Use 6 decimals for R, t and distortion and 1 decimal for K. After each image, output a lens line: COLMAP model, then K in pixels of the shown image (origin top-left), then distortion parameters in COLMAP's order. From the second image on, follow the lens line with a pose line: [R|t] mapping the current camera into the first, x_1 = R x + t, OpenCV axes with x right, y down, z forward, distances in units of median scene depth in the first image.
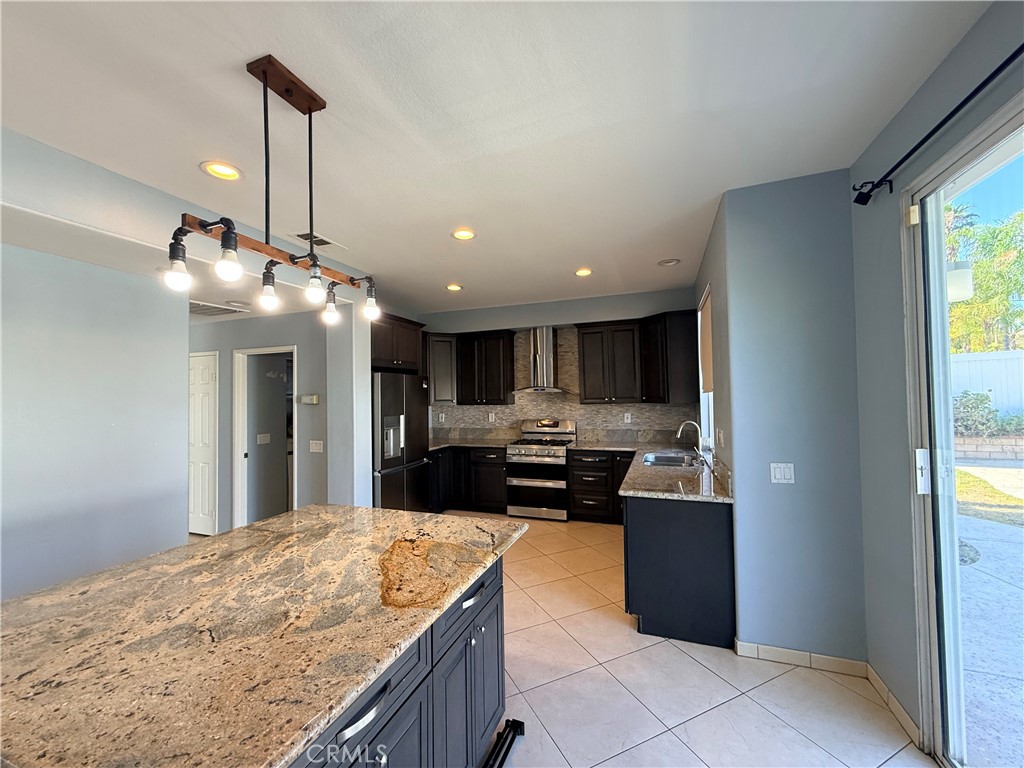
lens RADIAL K [[408.0, 0, 510.1], [0, 408.0, 387.5], [0, 0, 1]] dist [-0.003886, 0.001205]
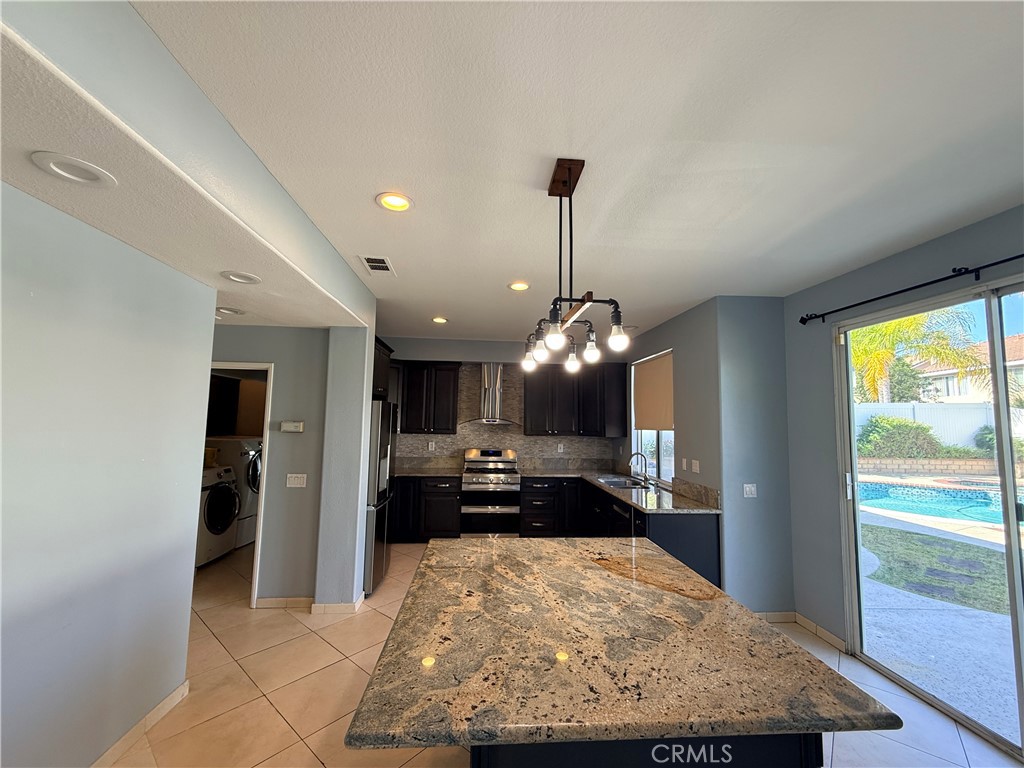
lens RADIAL K [[408.0, 0, 509.5], [0, 408.0, 387.2], [0, 0, 1]] dist [-0.003886, 0.001205]
pose [[0.907718, 0.067419, 0.414129, -0.369481], [-0.042112, 0.996661, -0.069949, -0.011730], [-0.417462, 0.046054, 0.907526, 0.001512]]
